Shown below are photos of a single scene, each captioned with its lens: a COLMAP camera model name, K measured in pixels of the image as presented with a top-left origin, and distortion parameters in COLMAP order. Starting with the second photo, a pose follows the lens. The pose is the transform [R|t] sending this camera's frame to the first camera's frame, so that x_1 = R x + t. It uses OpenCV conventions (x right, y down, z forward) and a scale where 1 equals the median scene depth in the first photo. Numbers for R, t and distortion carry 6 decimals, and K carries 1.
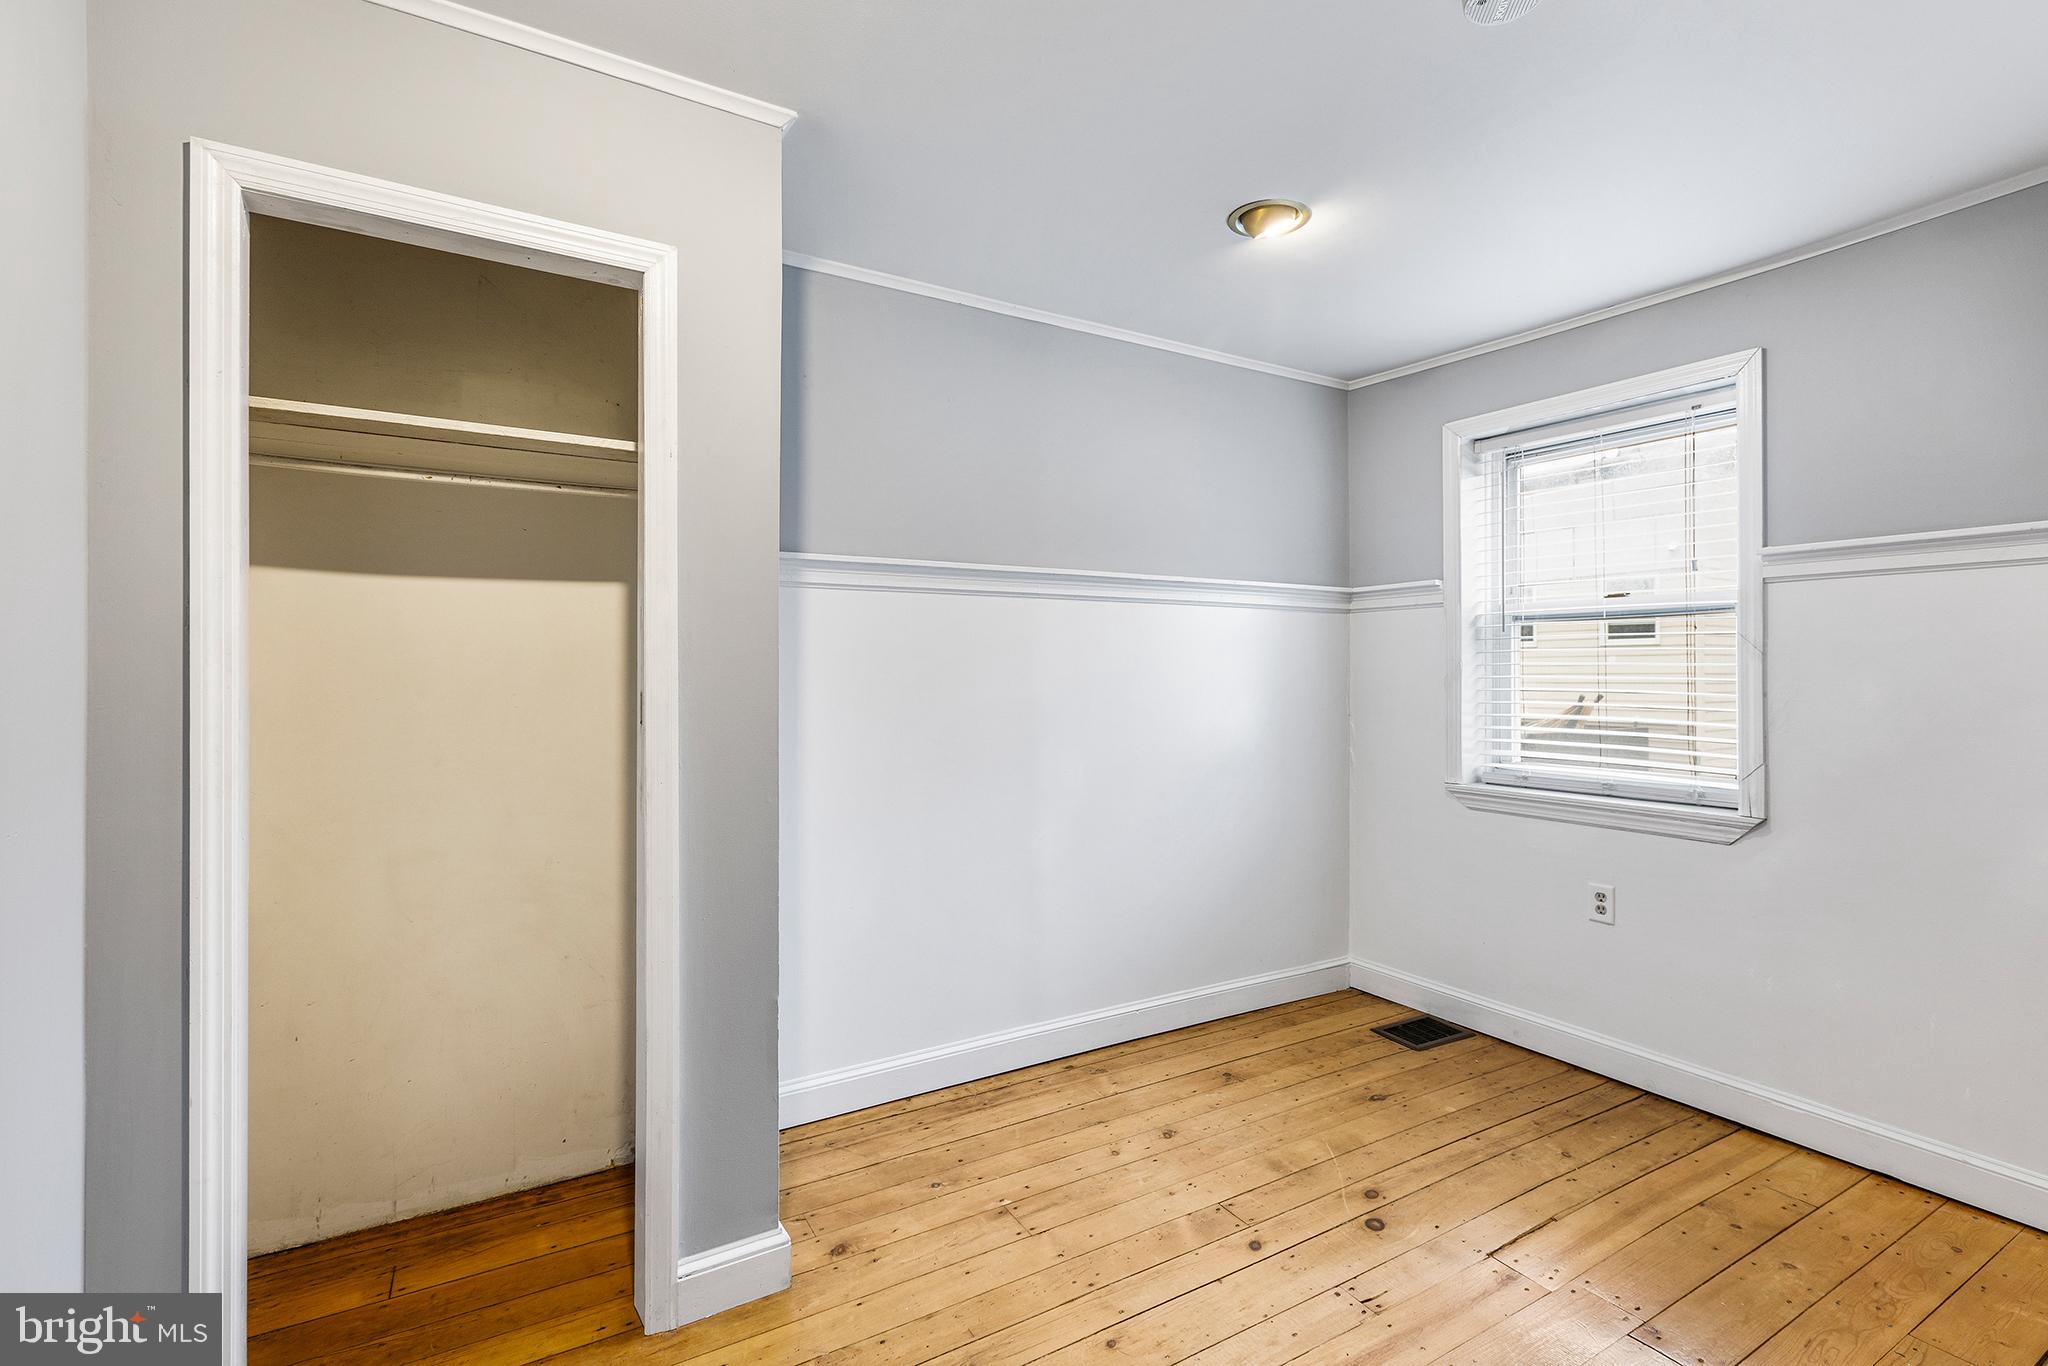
lens RADIAL K [[901.9, 0, 1024.0], [0, 901.9, 683.0], [0, 0, 1]] dist [0.000037, -0.000525]
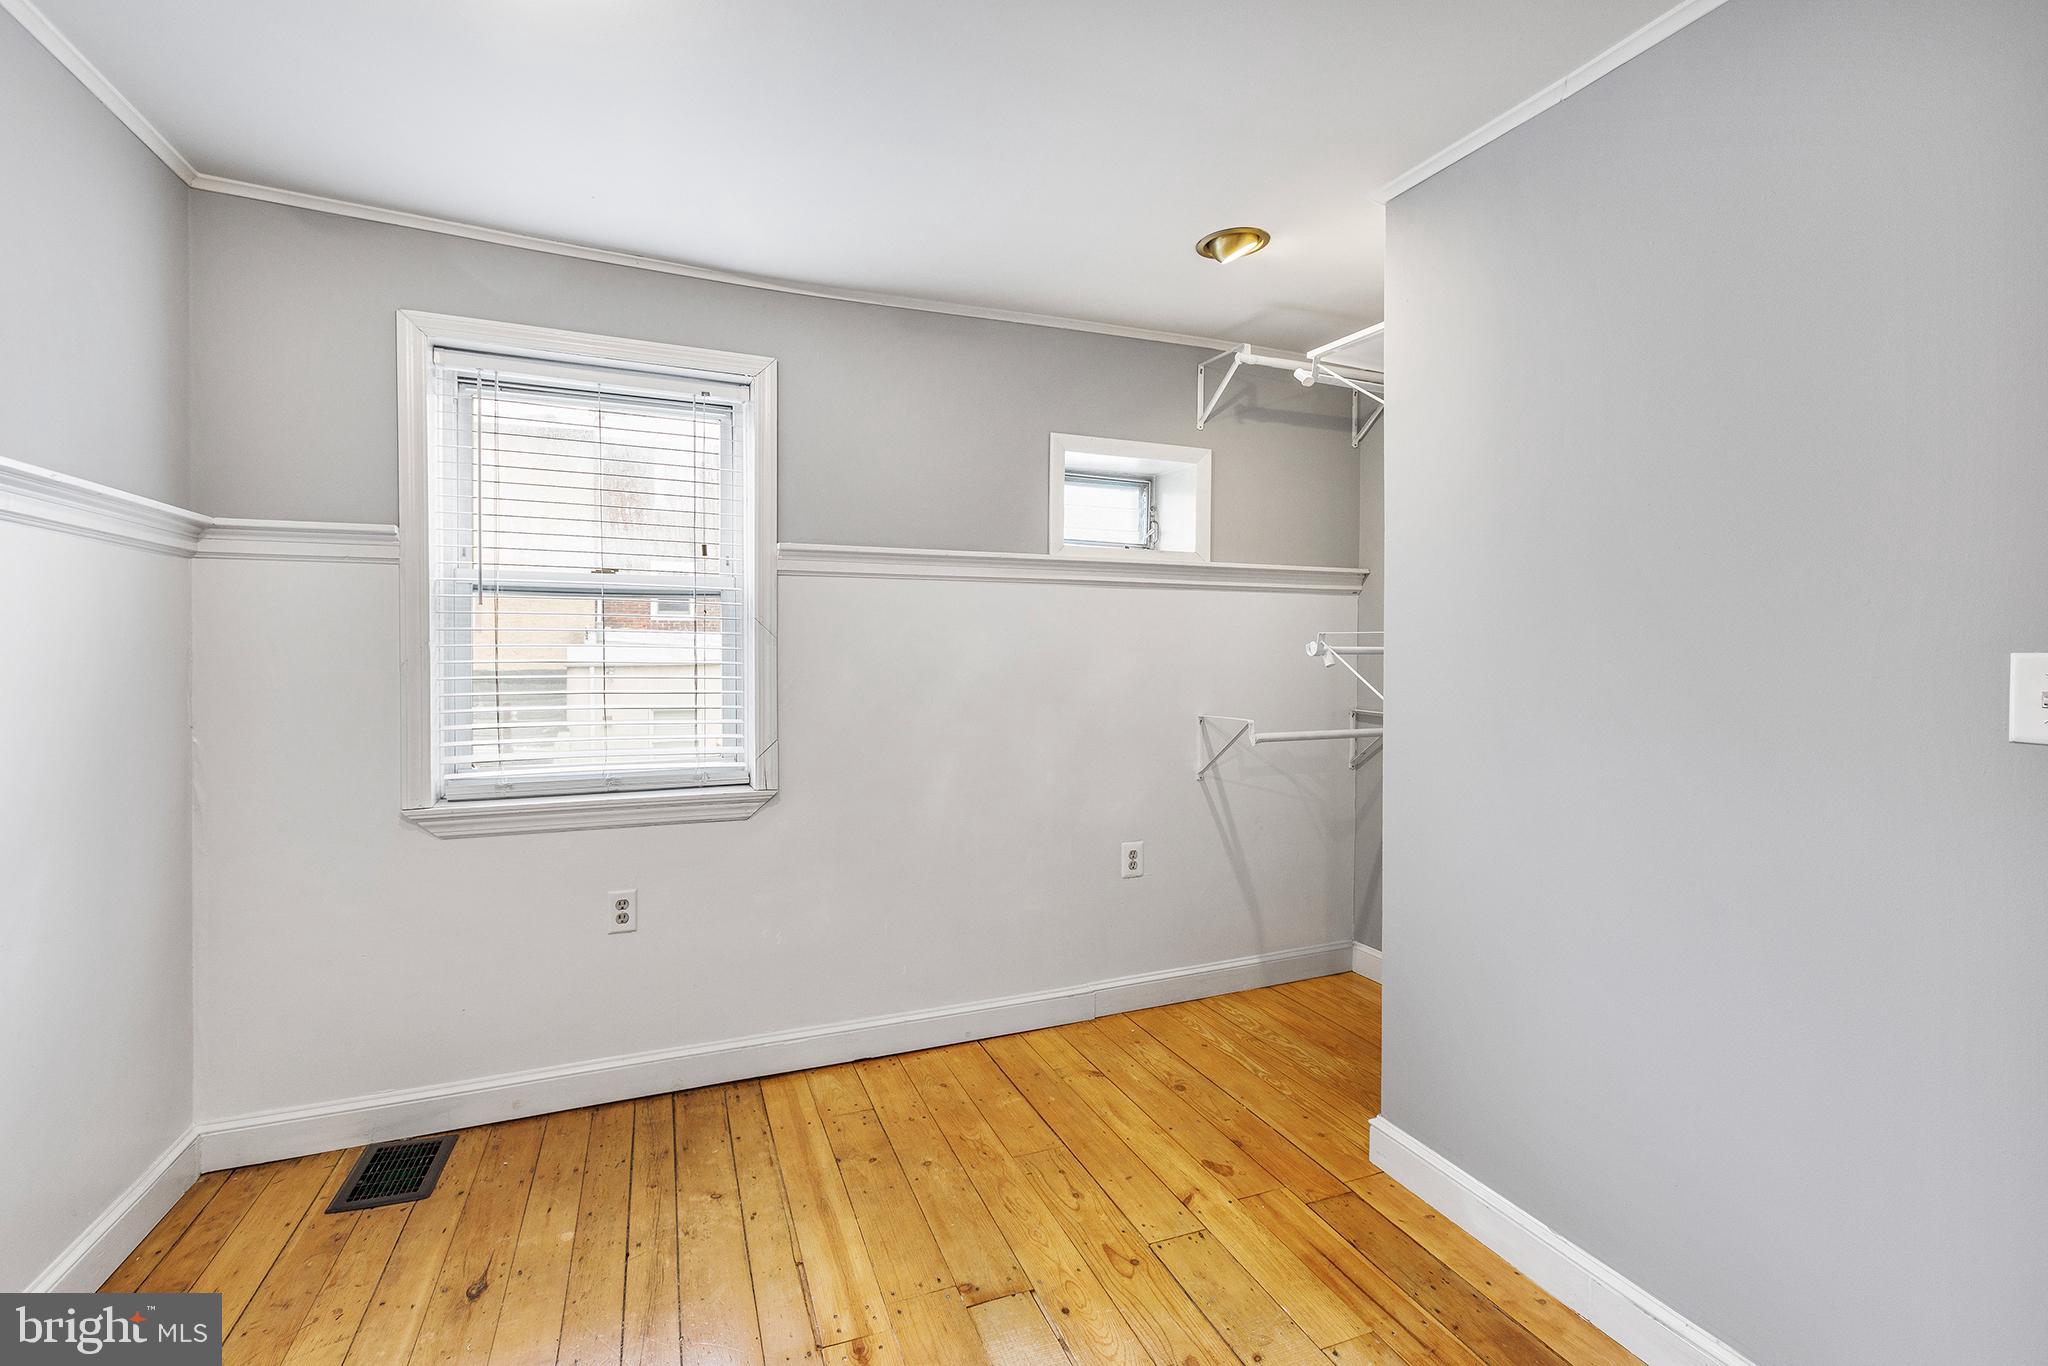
lens RADIAL K [[917.9, 0, 1004.2], [0, 917.9, 662.5], [0, 0, 1]] dist [0.001124, -0.001390]
pose [[0.156392, -0.011145, 0.987632, -0.214630], [0.009473, 0.999907, 0.009783, -0.010914], [-0.987650, 0.007826, 0.156483, 0.494946]]
